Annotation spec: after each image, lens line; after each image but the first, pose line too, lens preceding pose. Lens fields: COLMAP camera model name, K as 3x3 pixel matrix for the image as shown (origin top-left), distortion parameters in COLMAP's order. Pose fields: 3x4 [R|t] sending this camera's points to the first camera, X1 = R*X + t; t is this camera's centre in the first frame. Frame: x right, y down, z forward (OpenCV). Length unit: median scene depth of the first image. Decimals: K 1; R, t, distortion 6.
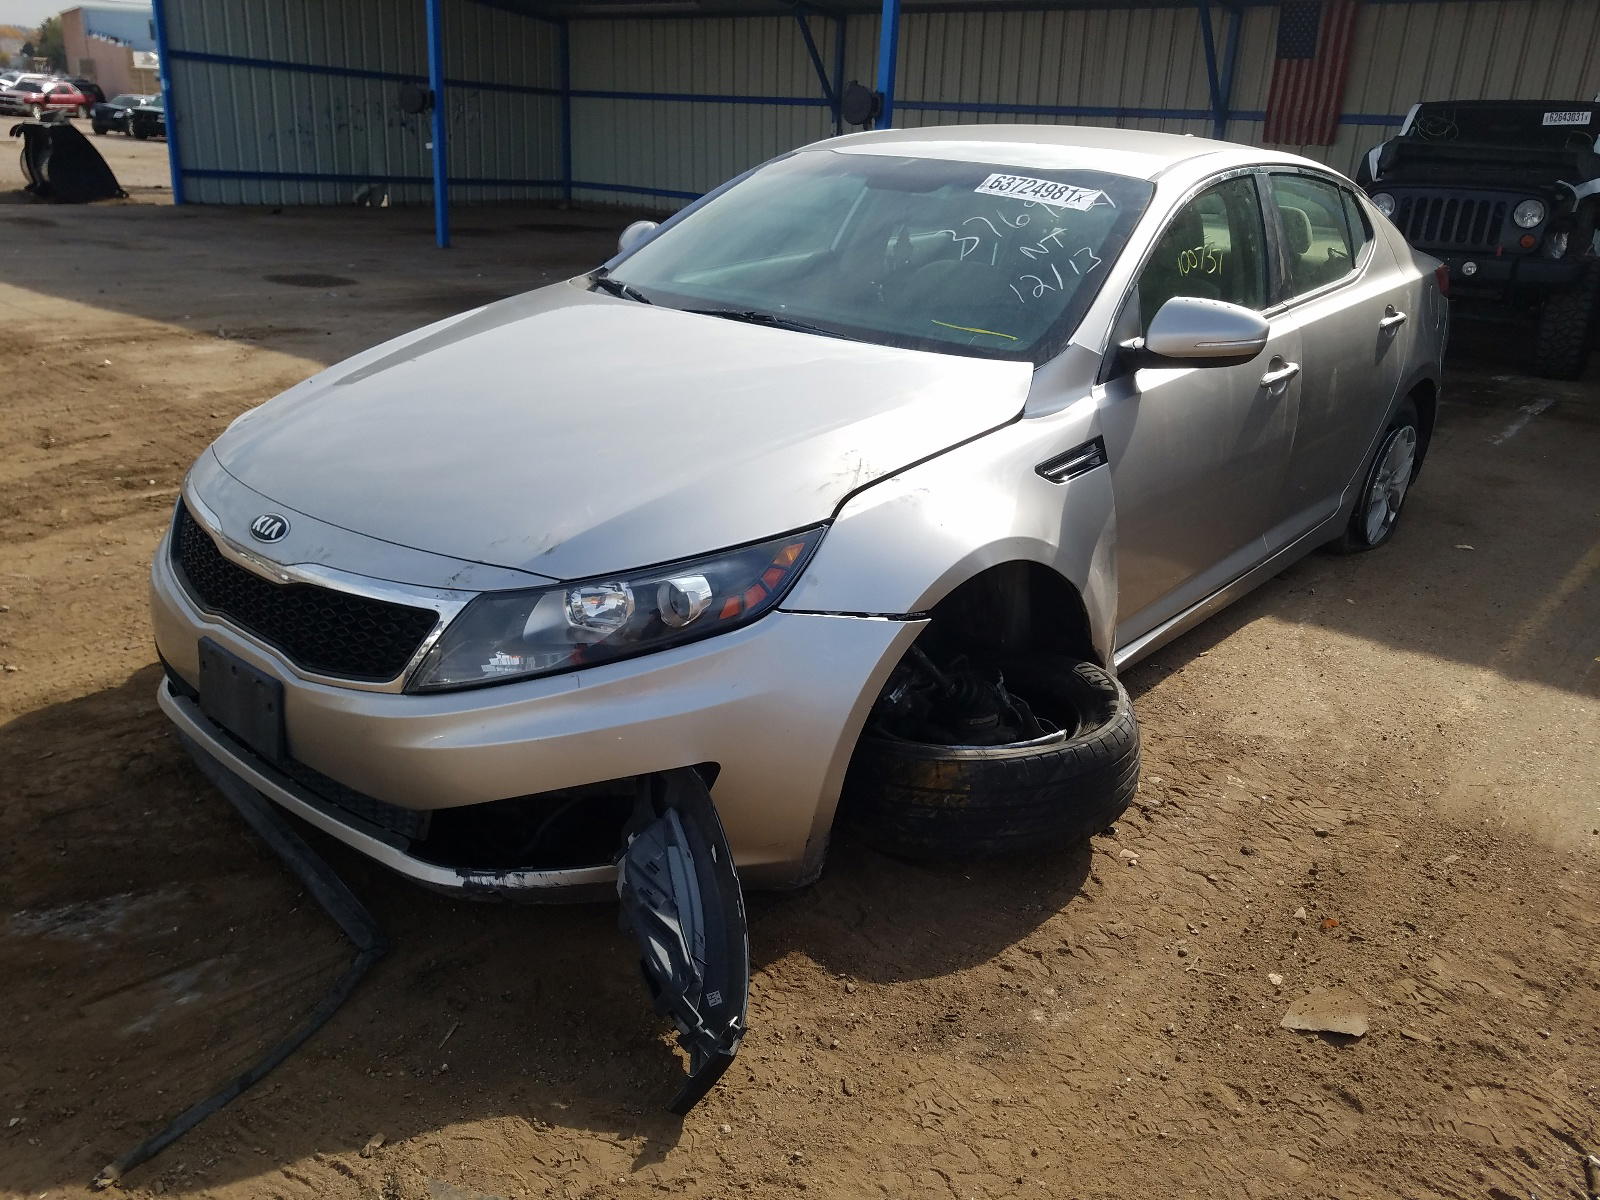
lens RADIAL K [[1283.8, 0, 800.0], [0, 1283.8, 600.0], [0, 0, 1]] dist [-0.001819, 0.001845]
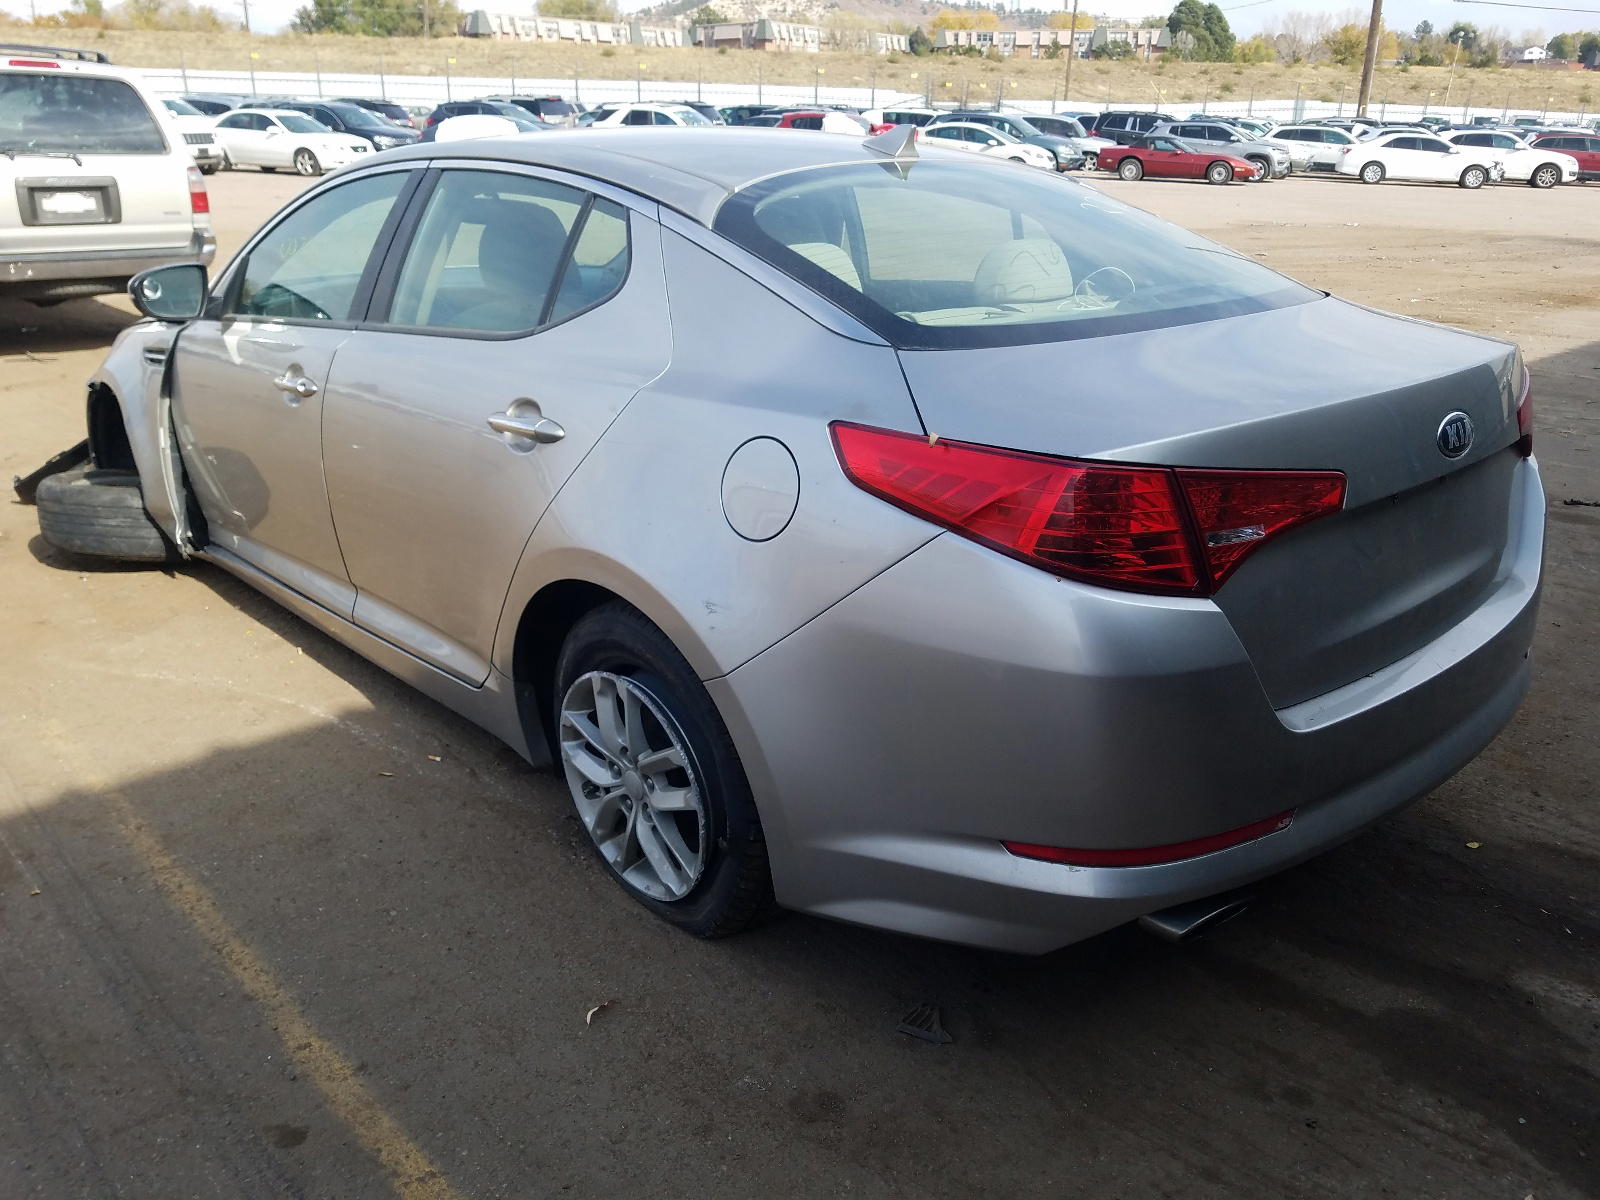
lens RADIAL K [[1224.1, 0, 797.7], [0, 1224.1, 604.3], [0, 0, 1]] dist [0.003669, 0.004275]
pose [[-0.120613, 0.297445, -0.947090, 1.048600], [-0.362460, 0.874990, 0.320961, -0.392206], [0.924162, 0.381995, 0.002277, 1.219276]]
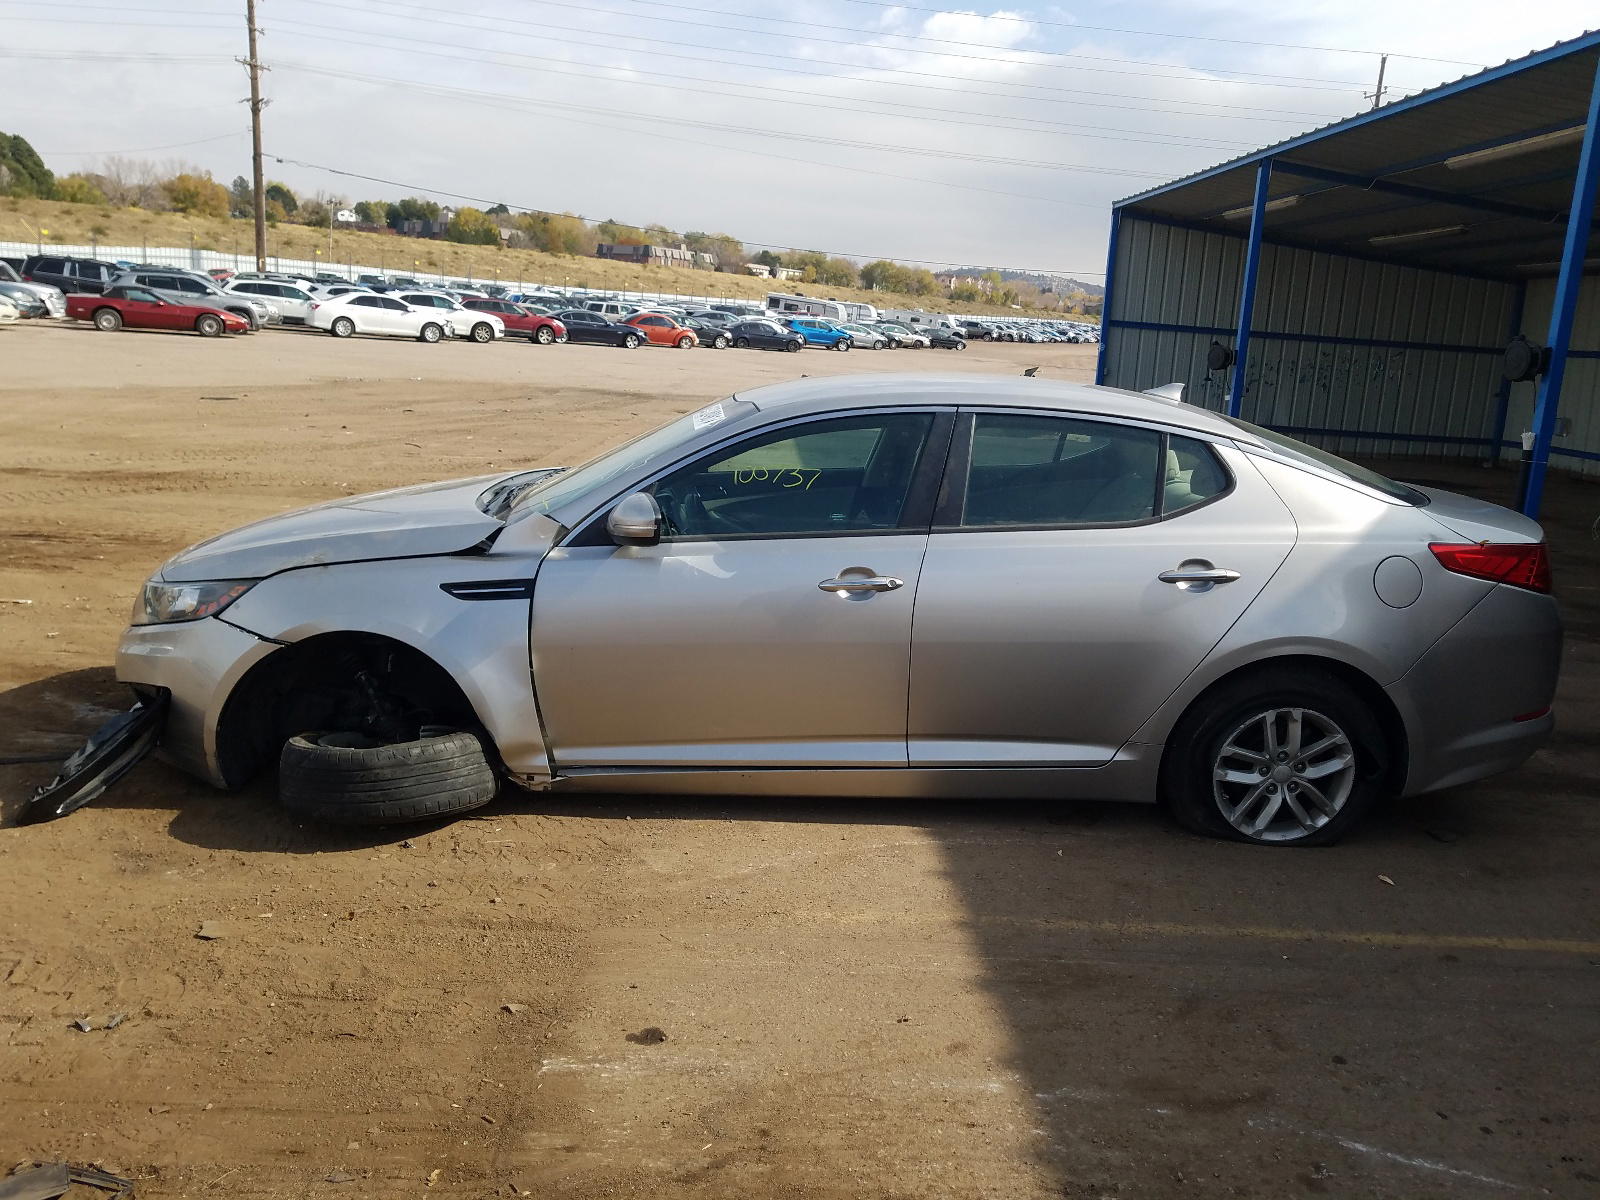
lens RADIAL K [[1263.7, 0, 800.0], [0, 1263.7, 600.0], [0, 0, 1]] dist [-0.001544, -0.000044]
pose [[0.652895, 0.138712, -0.744639, 1.013201], [-0.273534, 0.959925, -0.061016, -0.072831], [0.706334, 0.243521, 0.664672, 0.219401]]
